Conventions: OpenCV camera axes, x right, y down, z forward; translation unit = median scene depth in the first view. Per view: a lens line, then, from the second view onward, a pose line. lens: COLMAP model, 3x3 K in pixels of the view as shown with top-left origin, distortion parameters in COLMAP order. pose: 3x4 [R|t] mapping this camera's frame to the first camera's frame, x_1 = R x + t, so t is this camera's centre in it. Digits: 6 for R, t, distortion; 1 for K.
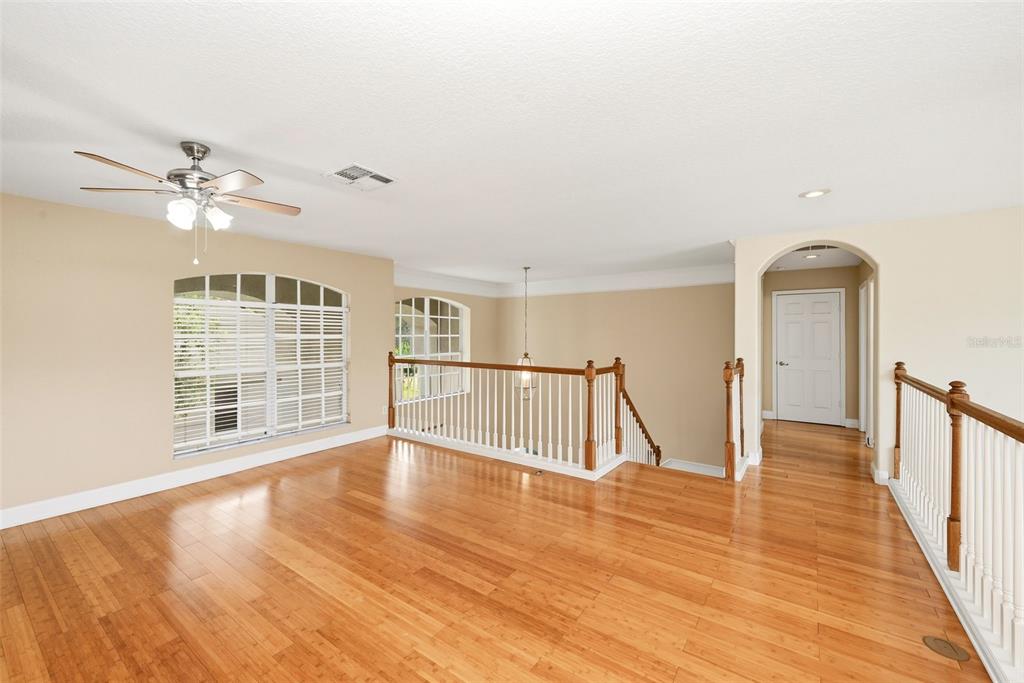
lens RADIAL K [[410.5, 0, 513.1], [0, 410.5, 338.6], [0, 0, 1]] dist [-0.002561, -0.000099]
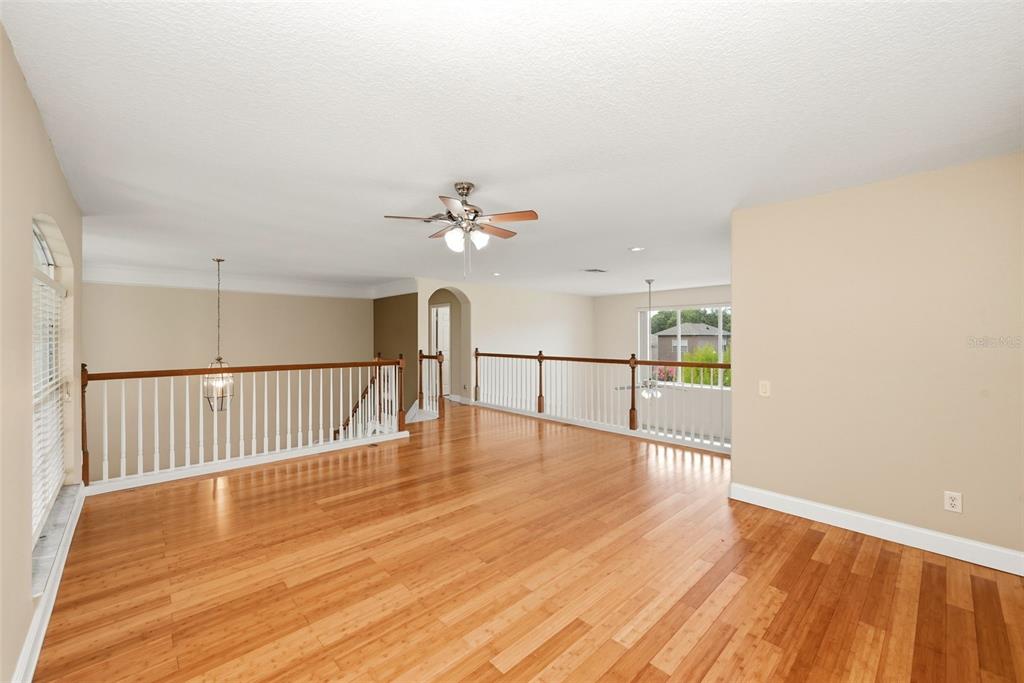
lens RADIAL K [[410.5, 0, 513.1], [0, 410.5, 338.6], [0, 0, 1]] dist [-0.002561, -0.000099]
pose [[0.197138, -0.005275, 0.980361, -1.840166], [0.010278, 0.999942, 0.003314, -0.002473], [-0.980322, 0.009423, 0.197181, 0.556546]]
